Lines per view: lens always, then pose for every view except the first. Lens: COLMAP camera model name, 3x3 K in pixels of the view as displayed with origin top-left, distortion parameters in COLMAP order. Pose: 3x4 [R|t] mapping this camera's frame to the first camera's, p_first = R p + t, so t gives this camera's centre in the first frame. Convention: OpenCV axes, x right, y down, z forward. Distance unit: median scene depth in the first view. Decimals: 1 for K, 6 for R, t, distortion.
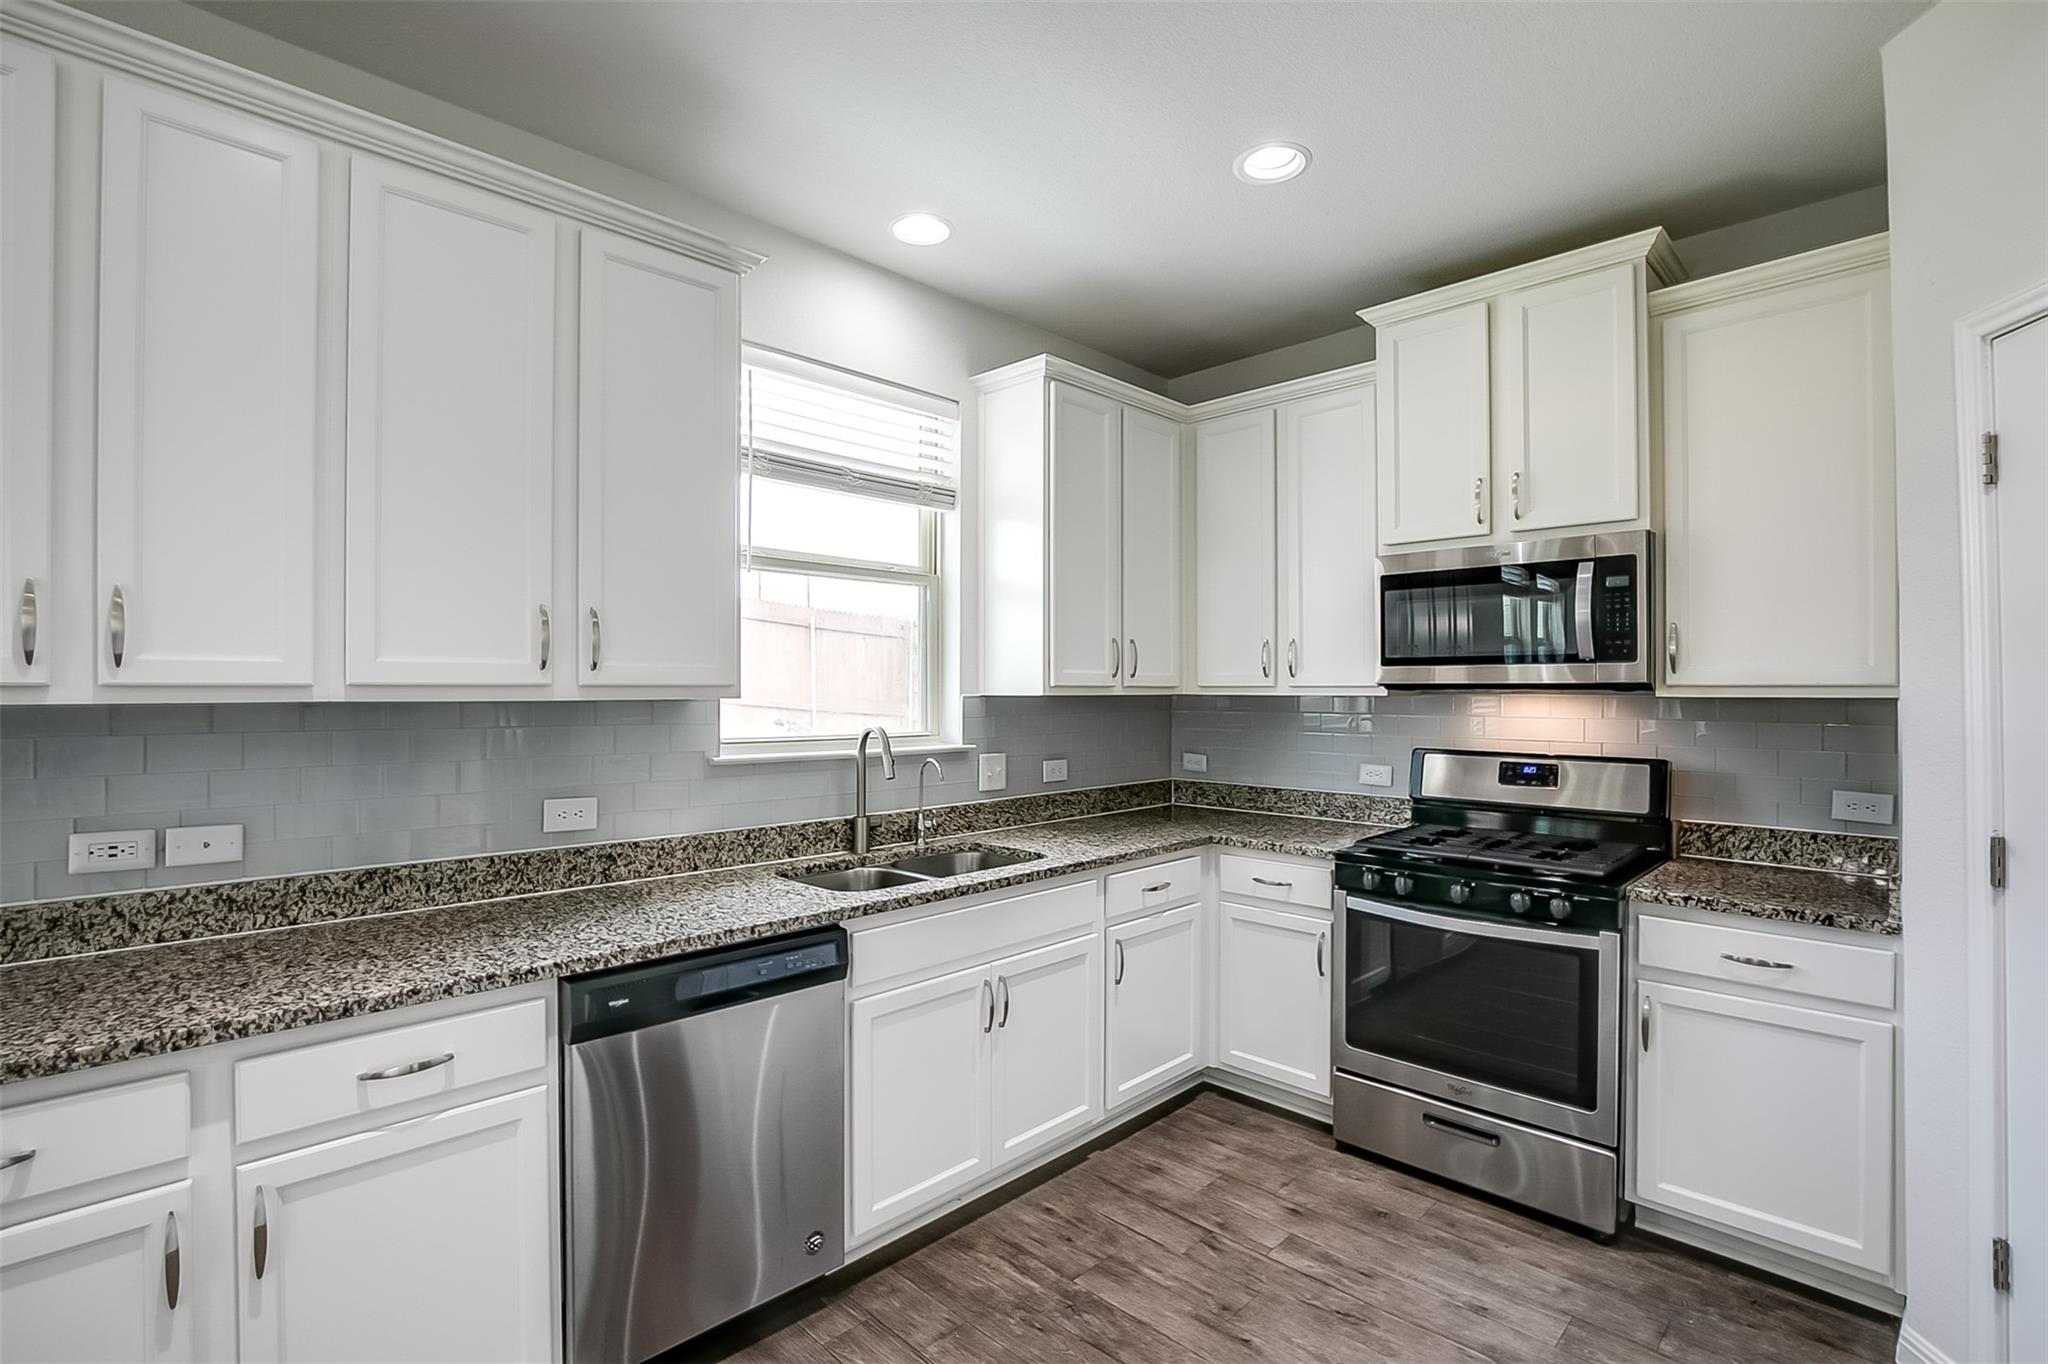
lens RADIAL K [[939.4, 0, 1021.5], [0, 939.4, 689.2], [0, 0, 1]] dist [-0.035489, 0.006719]
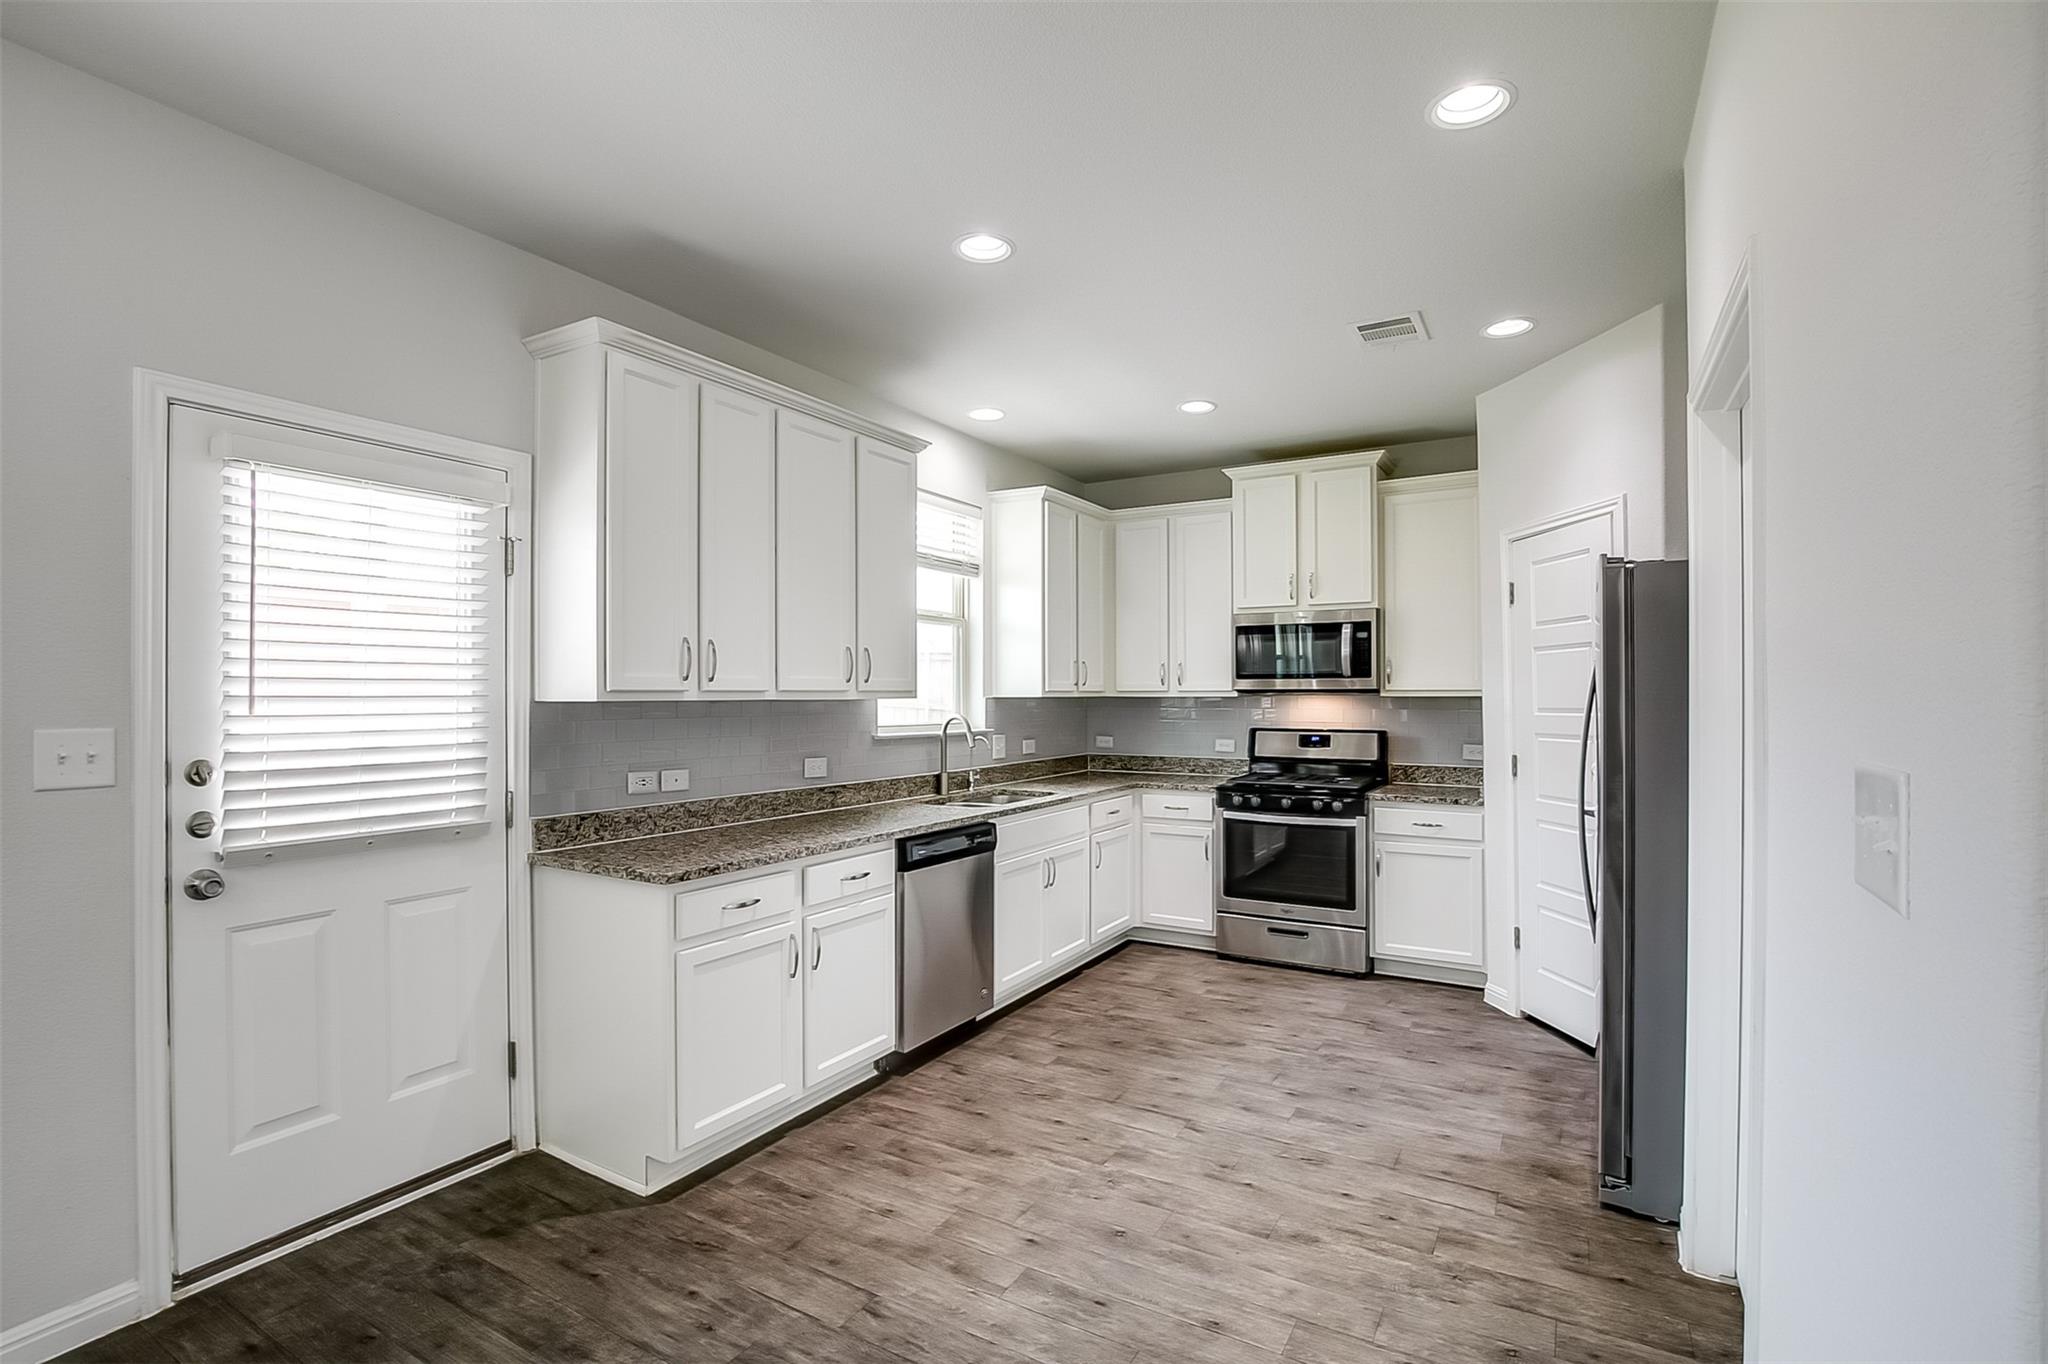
lens RADIAL K [[939.4, 0, 1021.5], [0, 939.4, 689.2], [0, 0, 1]] dist [-0.035489, 0.006719]
pose [[0.970062, -0.000556, 0.242856, -0.484259], [0.001955, 0.999983, -0.005523, 0.002660], [-0.242849, 0.005832, 0.970047, -0.666230]]
